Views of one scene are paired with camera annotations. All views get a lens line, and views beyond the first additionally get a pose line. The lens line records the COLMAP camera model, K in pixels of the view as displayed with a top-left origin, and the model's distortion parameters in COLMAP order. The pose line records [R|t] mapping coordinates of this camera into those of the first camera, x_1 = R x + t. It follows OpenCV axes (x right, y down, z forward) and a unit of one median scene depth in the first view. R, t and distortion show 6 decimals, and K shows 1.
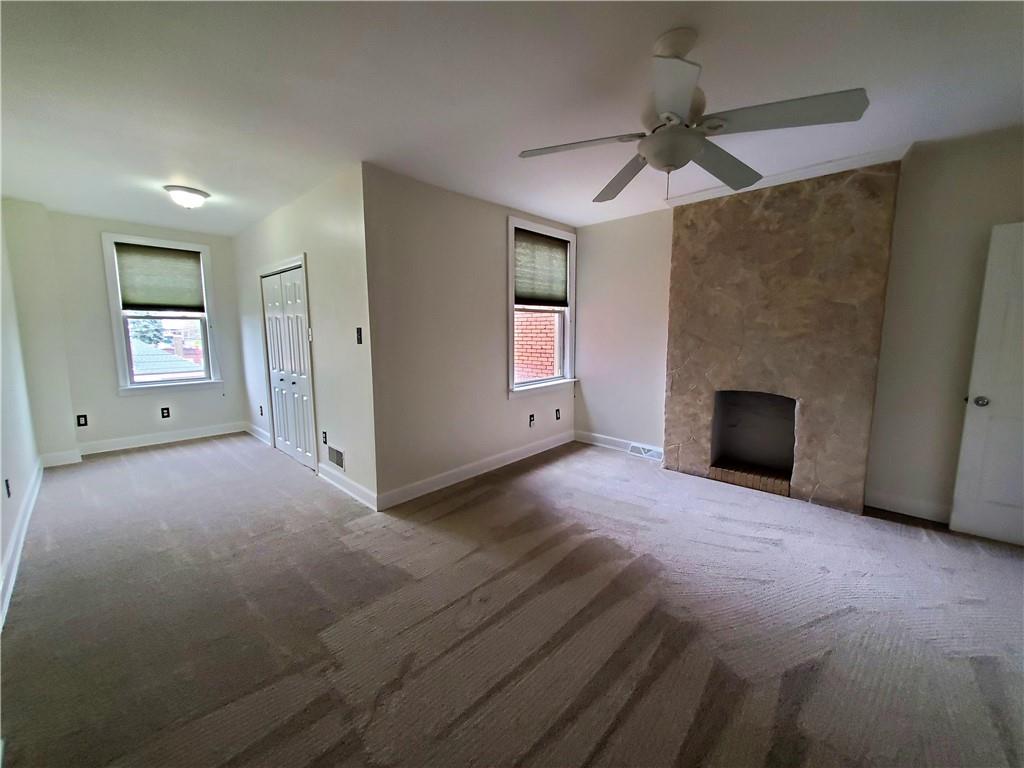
lens RADIAL K [[400.1, 0, 517.7], [0, 400.1, 376.8], [0, 0, 1]] dist [0.001076, 0.000142]
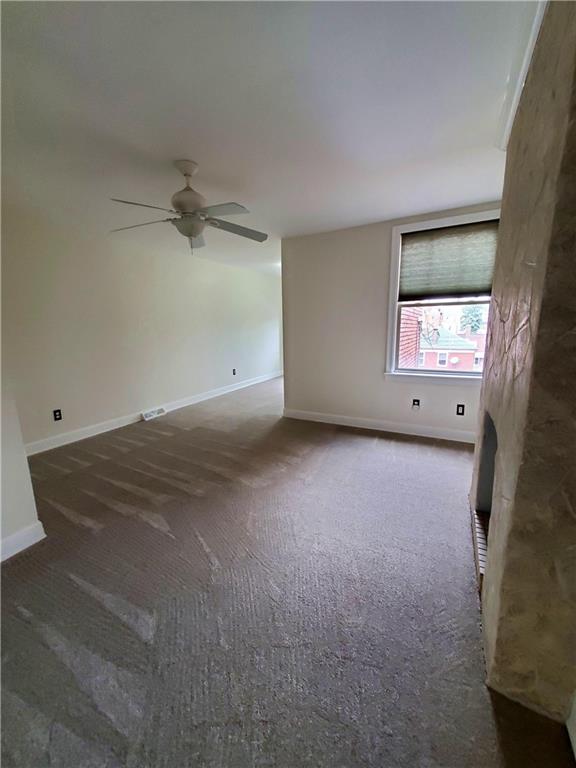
lens RADIAL K [[300.1, 0, 284.2], [0, 300.1, 381.1], [0, 0, 1]] dist [0.001076, 0.000142]
pose [[0.203423, 0.218194, -0.954469, 0.794642], [-0.095660, 0.974617, 0.202412, -0.095734], [0.974407, 0.050129, 0.219132, 0.473091]]
